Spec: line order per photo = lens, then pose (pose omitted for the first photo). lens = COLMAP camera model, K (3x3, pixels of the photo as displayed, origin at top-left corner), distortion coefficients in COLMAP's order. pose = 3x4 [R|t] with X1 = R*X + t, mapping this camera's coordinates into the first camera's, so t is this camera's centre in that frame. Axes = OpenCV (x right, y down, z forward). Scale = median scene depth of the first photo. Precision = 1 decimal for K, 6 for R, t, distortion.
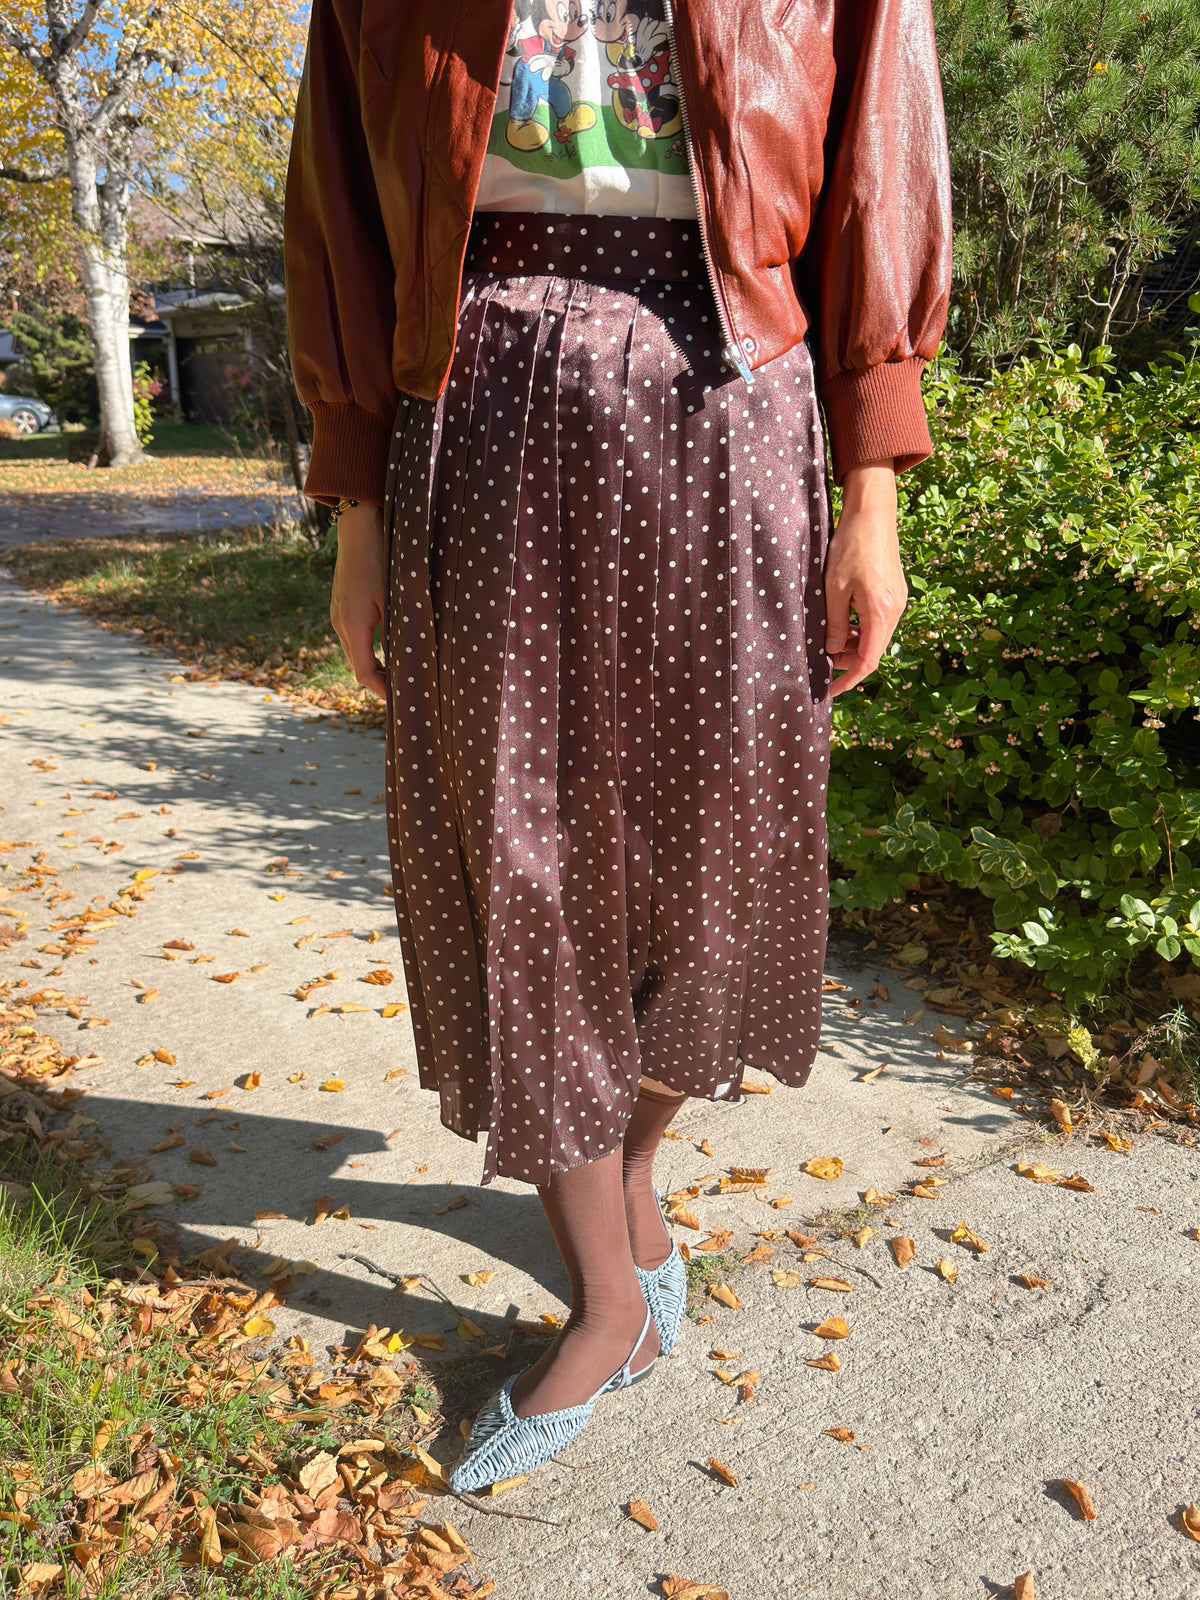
lens RADIAL K [[1314.9, 0, 592.9], [0, 1314.9, 792.1], [0, 0, 1]] dist [0.050569, -0.059192]
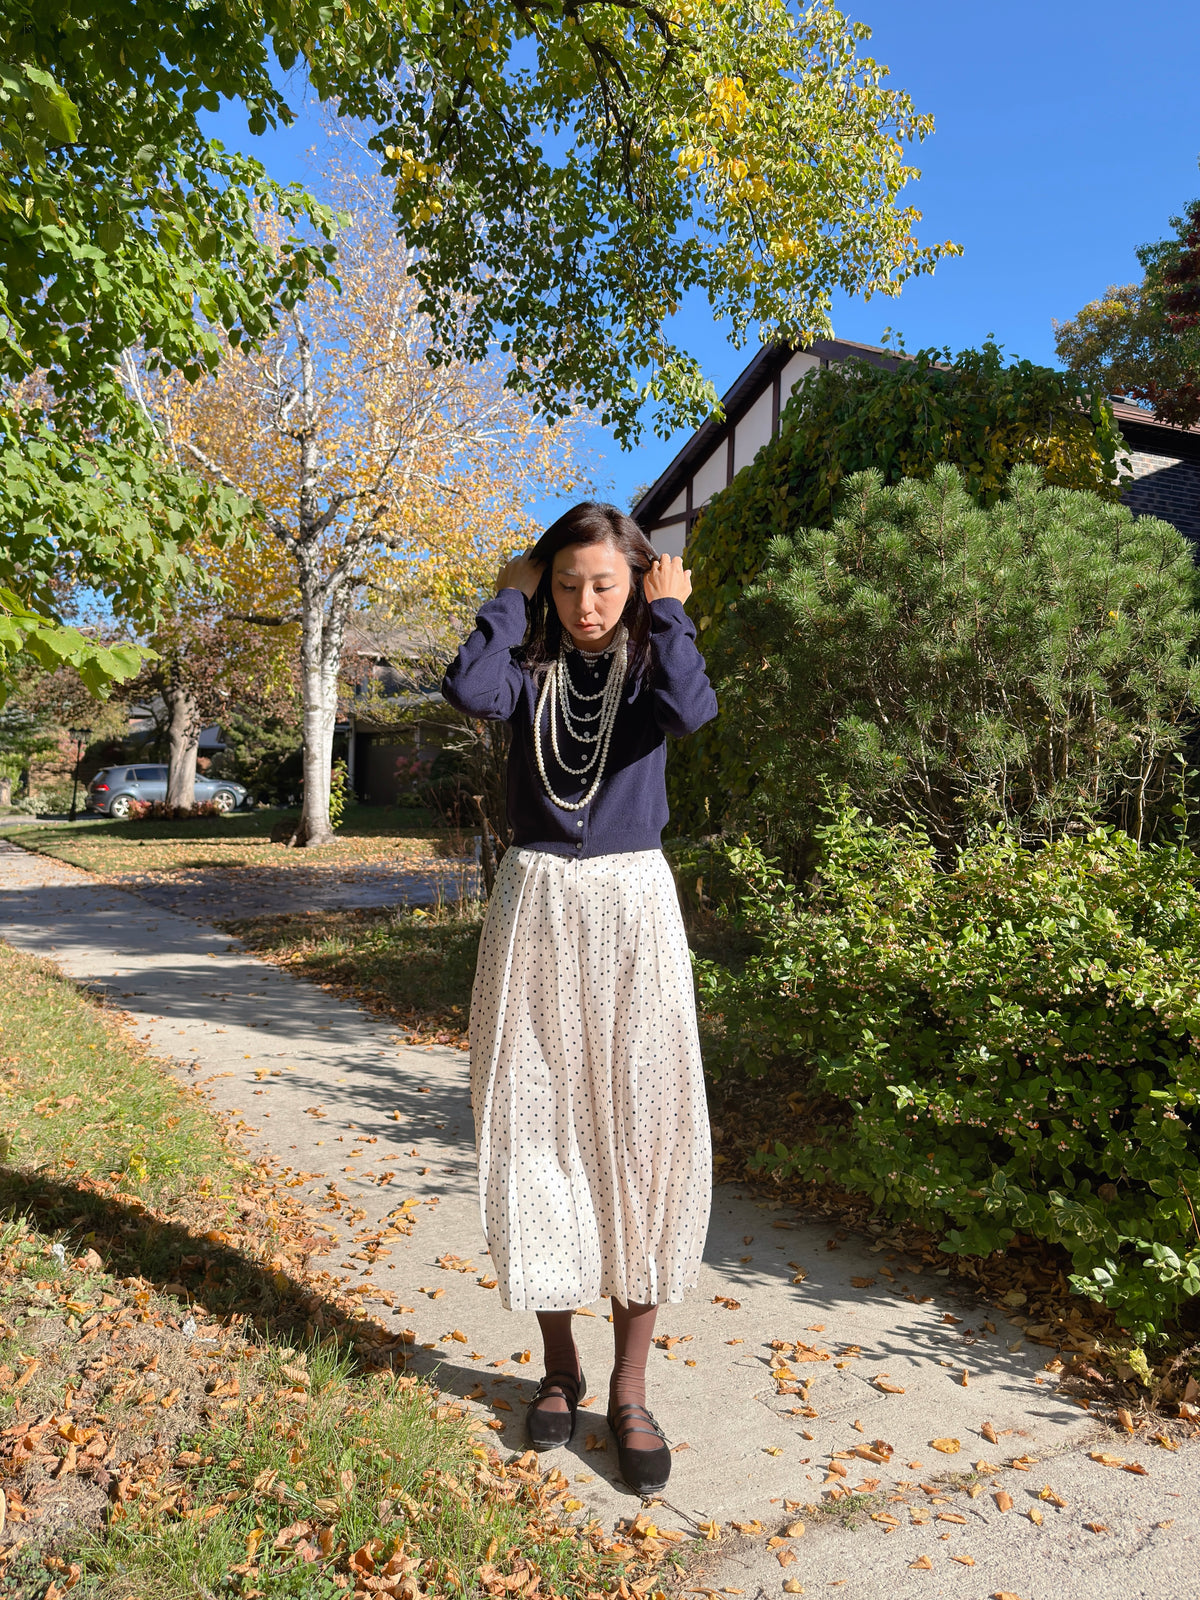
lens RADIAL K [[1259.9, 0, 545.8], [0, 1259.9, 705.1], [0, 0, 1]] dist [0.006648, -0.011064]
pose [[0.991534, -0.002409, -0.129823, -0.047933], [-0.041530, 0.941426, -0.334653, 0.011037], [0.123025, 0.337212, 0.933356, -0.392126]]
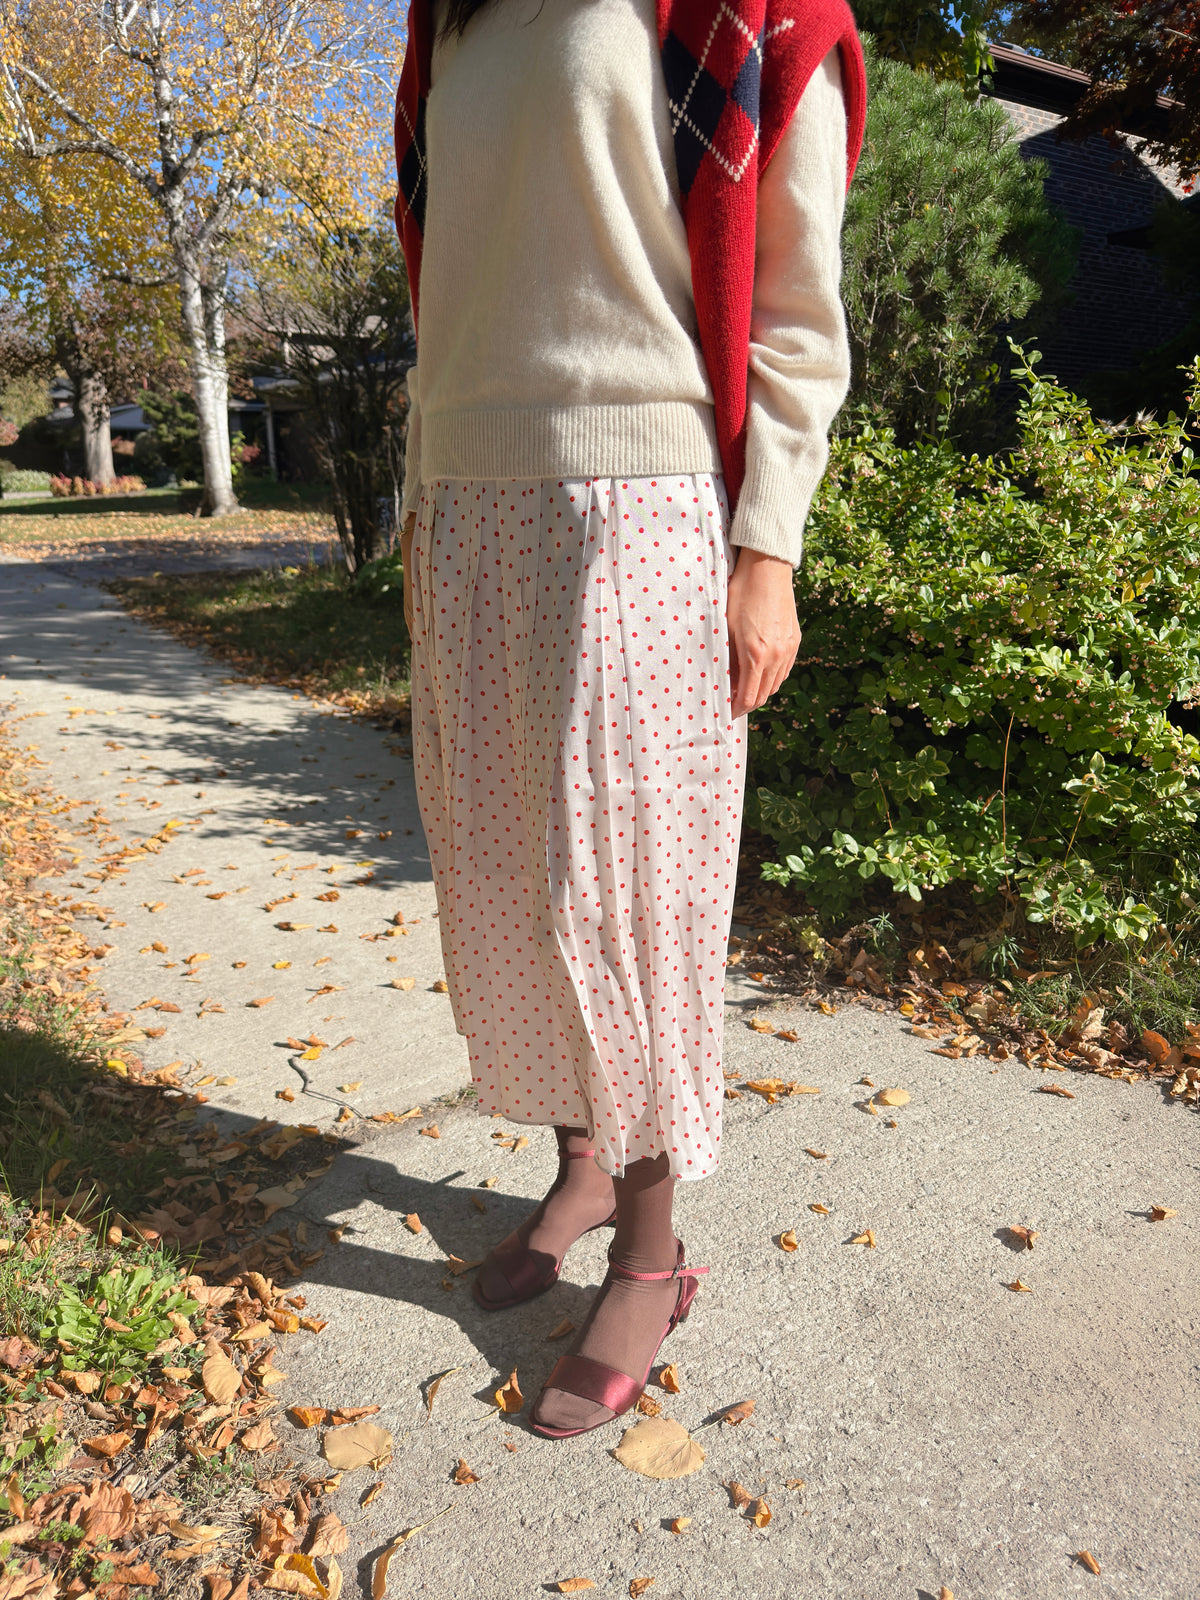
lens RADIAL K [[1082.3, 0, 596.4], [0, 1082.3, 790.7], [0, 0, 1]] dist [0.046397, -0.038913]
pose [[0.999743, 0.006078, -0.021843, 0.130774], [-0.005950, 0.999965, 0.005920, 0.022804], [0.021878, -0.005788, 0.999744, -0.106180]]
